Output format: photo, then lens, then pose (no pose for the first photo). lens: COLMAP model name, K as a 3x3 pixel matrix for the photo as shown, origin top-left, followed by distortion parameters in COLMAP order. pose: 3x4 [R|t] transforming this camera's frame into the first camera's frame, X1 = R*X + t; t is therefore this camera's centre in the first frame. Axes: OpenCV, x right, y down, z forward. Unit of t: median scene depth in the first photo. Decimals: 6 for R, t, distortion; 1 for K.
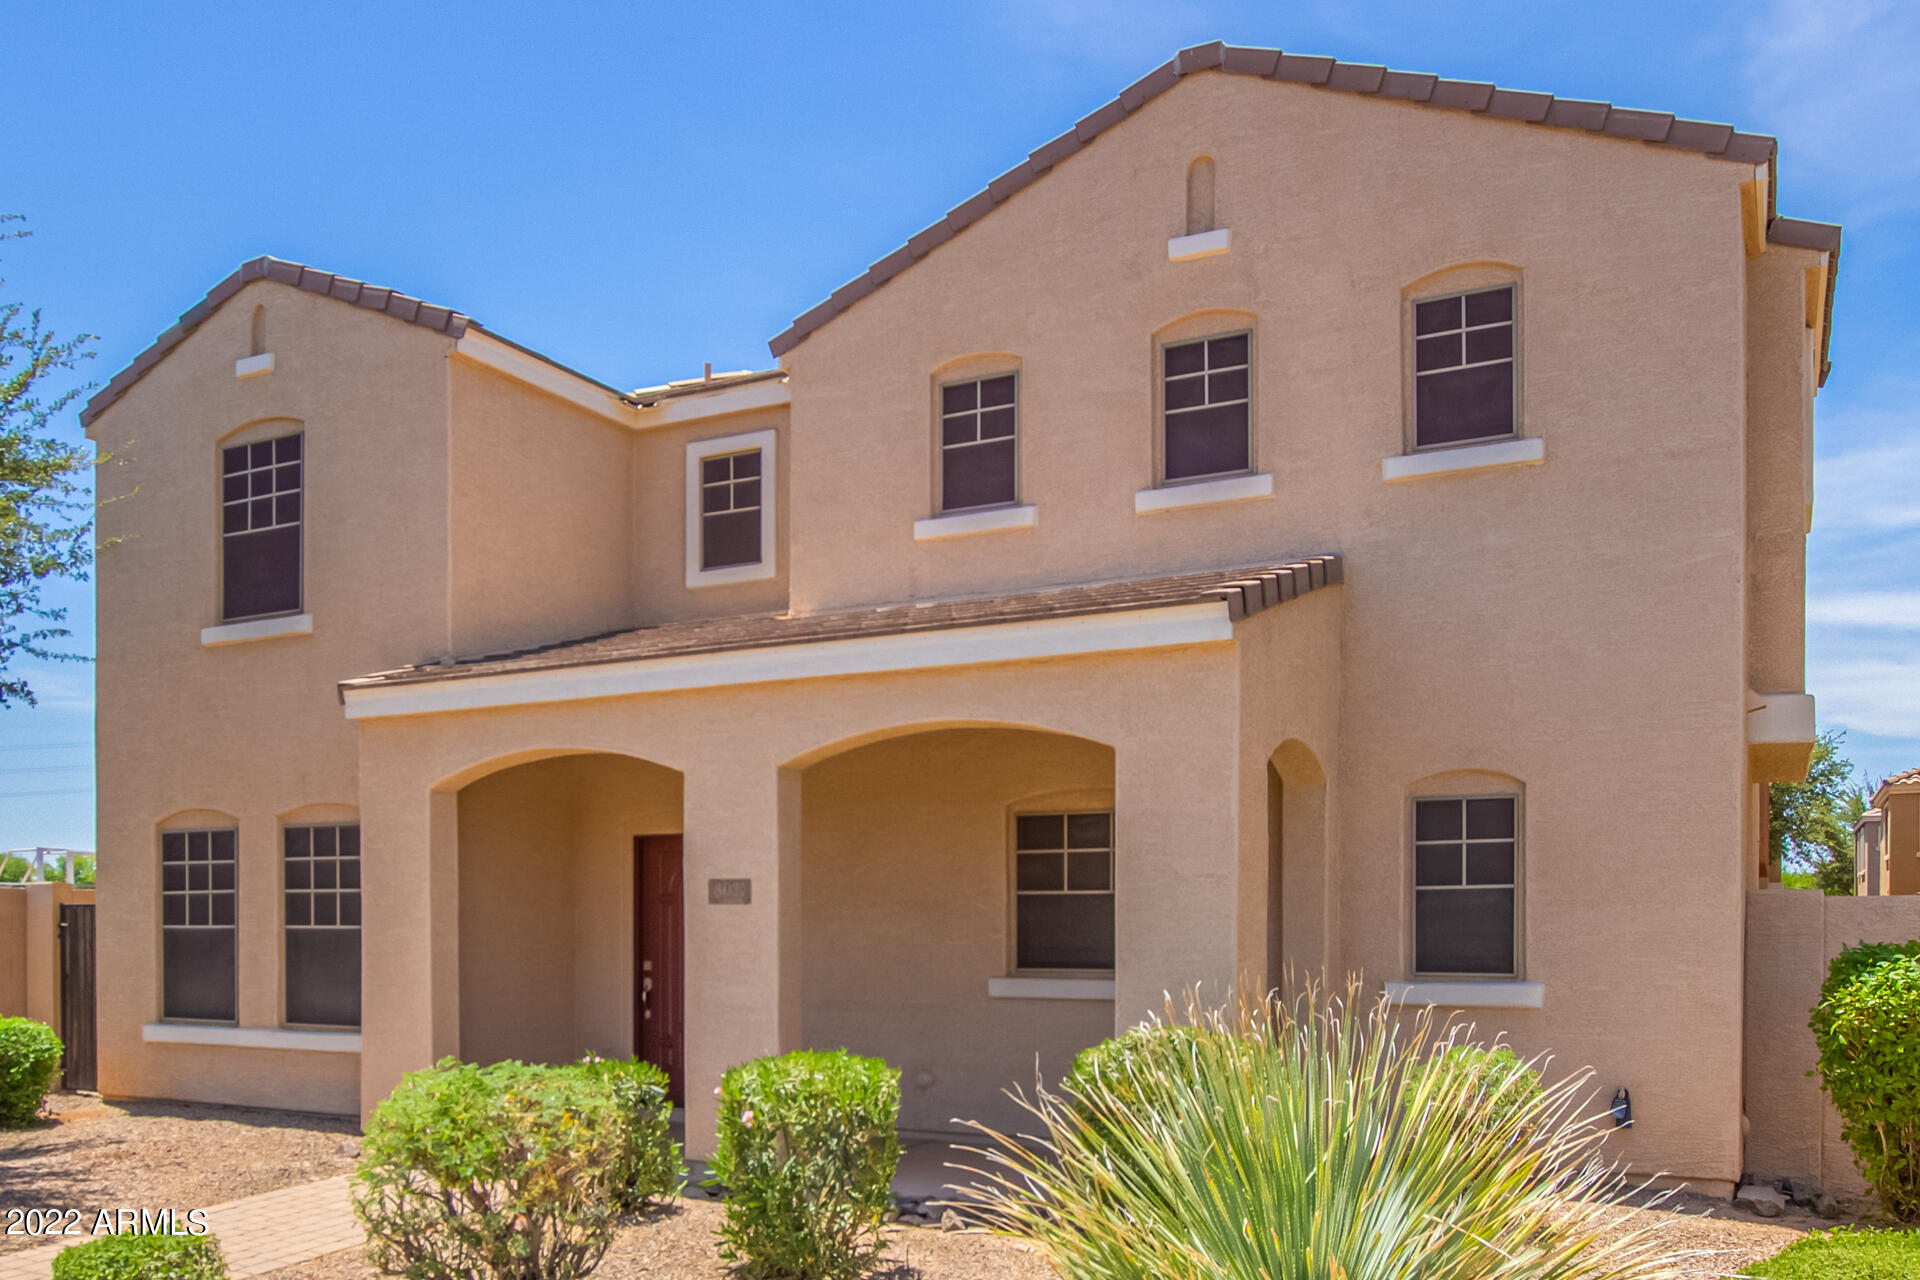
lens RADIAL K [[904.1, 0, 967.4], [0, 904.1, 656.6], [0, 0, 1]] dist [-0.021422, 0.000522]
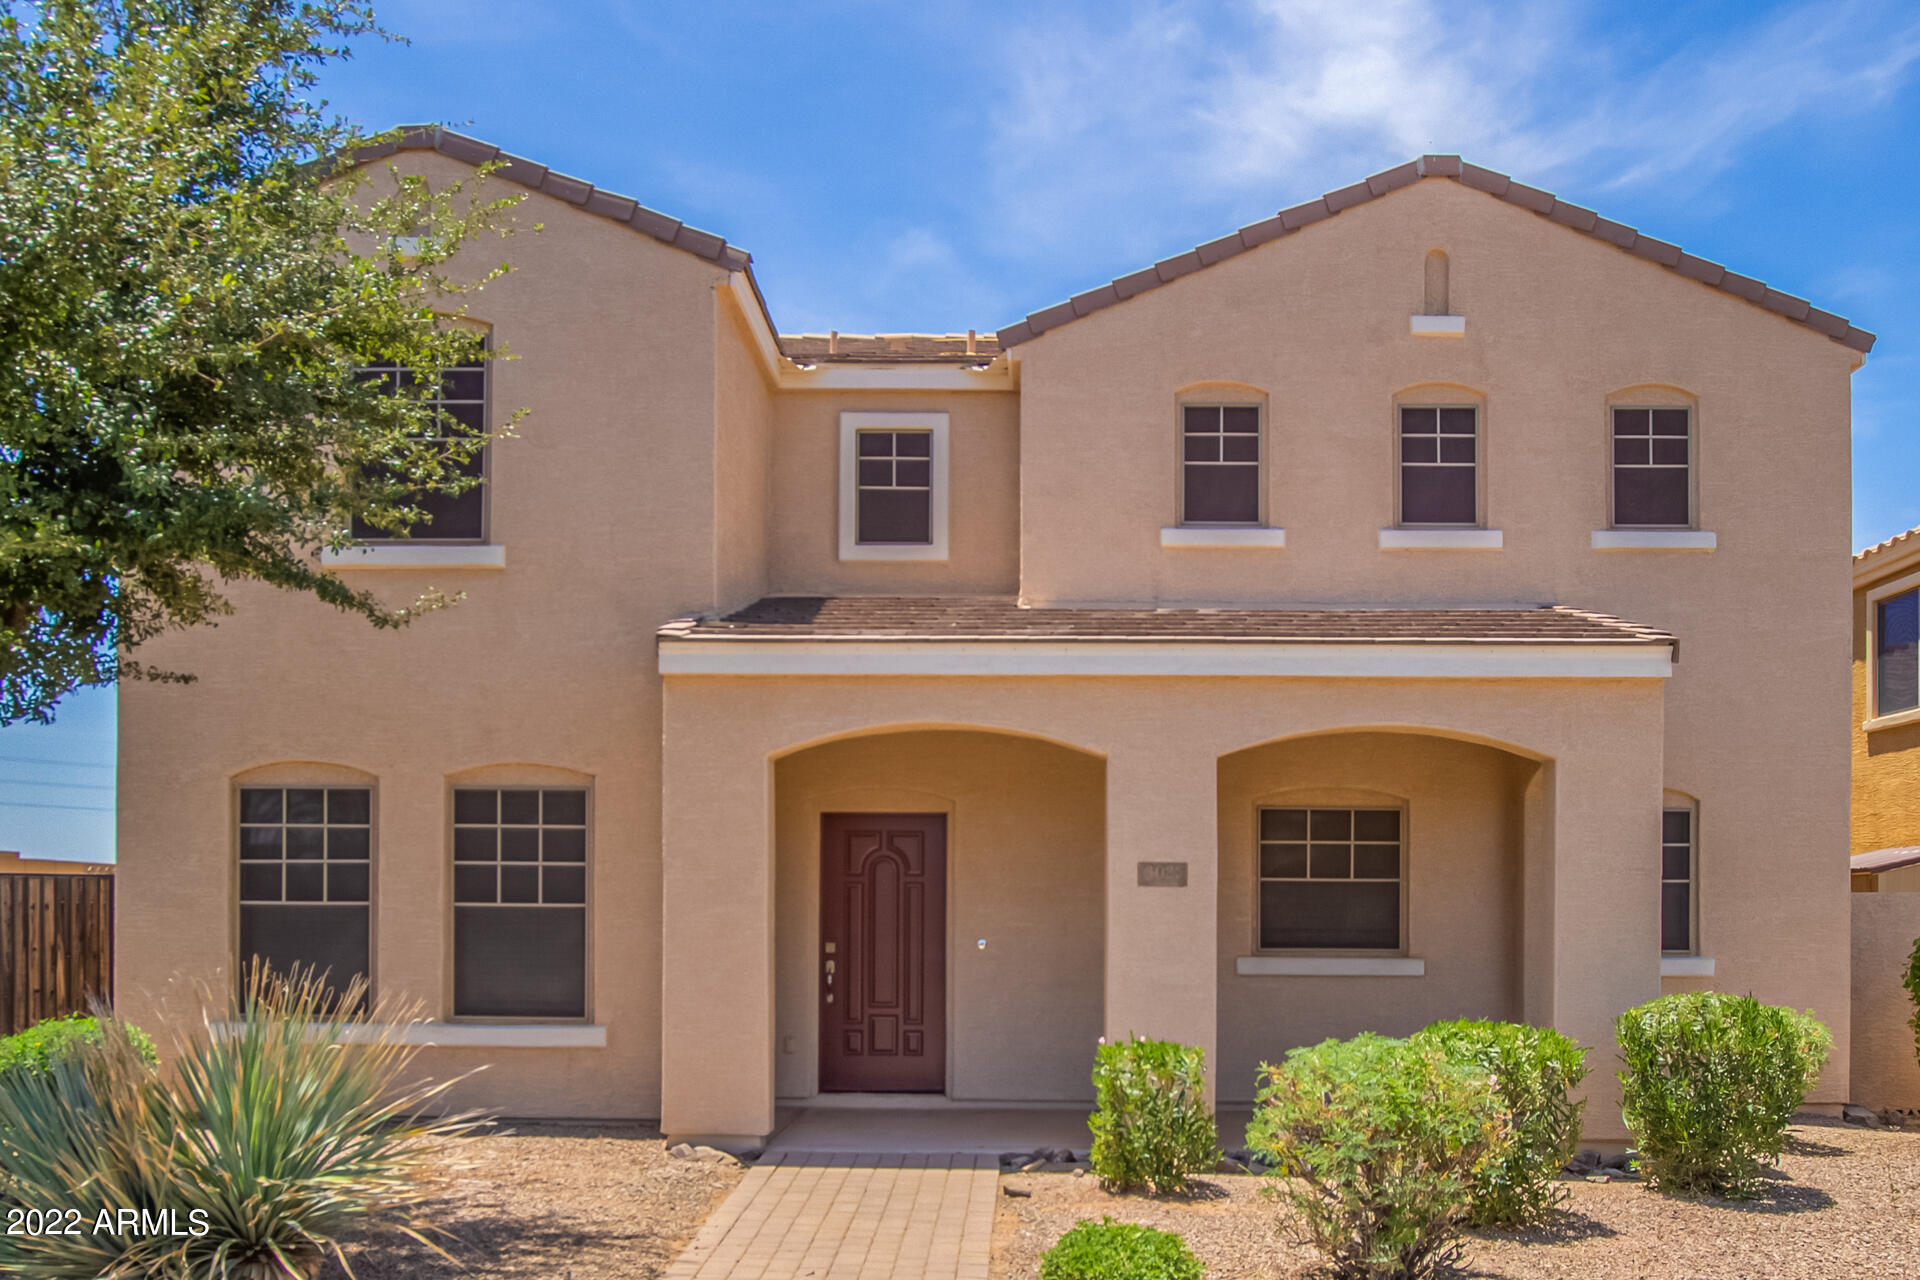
lens RADIAL K [[880.7, 0, 960.0], [0, 880.7, 640.0], [0, 0, 1]] dist [-0.019325, -0.000062]
pose [[0.962063, 0.089779, 0.257633, -0.565807], [-0.087674, 0.995955, -0.019671, 0.023558], [-0.258357, -0.003663, 0.966043, 0.061598]]
